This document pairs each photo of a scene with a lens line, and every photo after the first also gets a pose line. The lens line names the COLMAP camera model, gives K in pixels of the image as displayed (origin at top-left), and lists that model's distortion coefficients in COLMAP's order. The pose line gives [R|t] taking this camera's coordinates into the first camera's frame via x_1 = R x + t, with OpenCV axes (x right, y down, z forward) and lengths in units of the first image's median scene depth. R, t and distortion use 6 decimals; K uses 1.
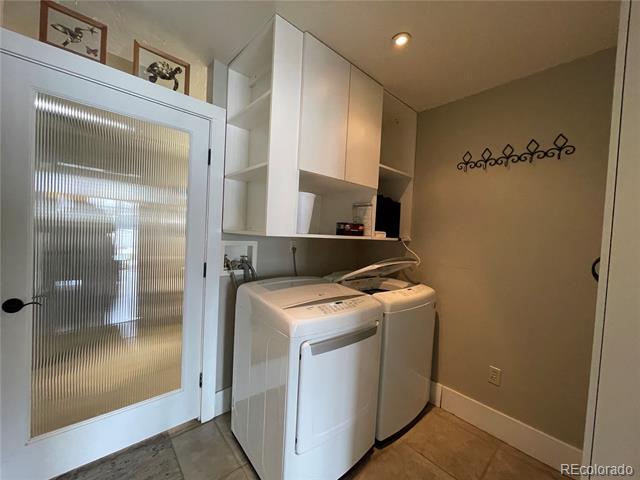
lens RADIAL K [[257.6, 0, 319.1], [0, 257.6, 240.3], [0, 0, 1]] dist [-0.003514, 0.001811]
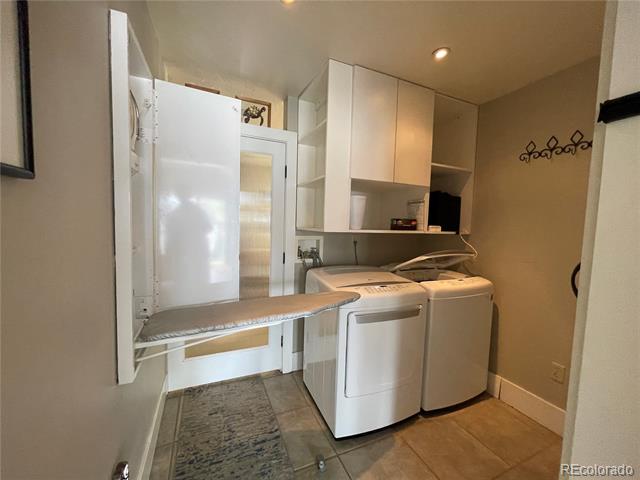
lens RADIAL K [[257.6, 0, 320.4], [0, 257.6, 239.1], [0, 0, 1]] dist [-0.003514, 0.001811]
pose [[0.953772, -0.005011, -0.300489, 0.130803], [0.010651, 0.999797, 0.017132, -0.002393], [0.300342, -0.019541, 0.953632, -0.196561]]
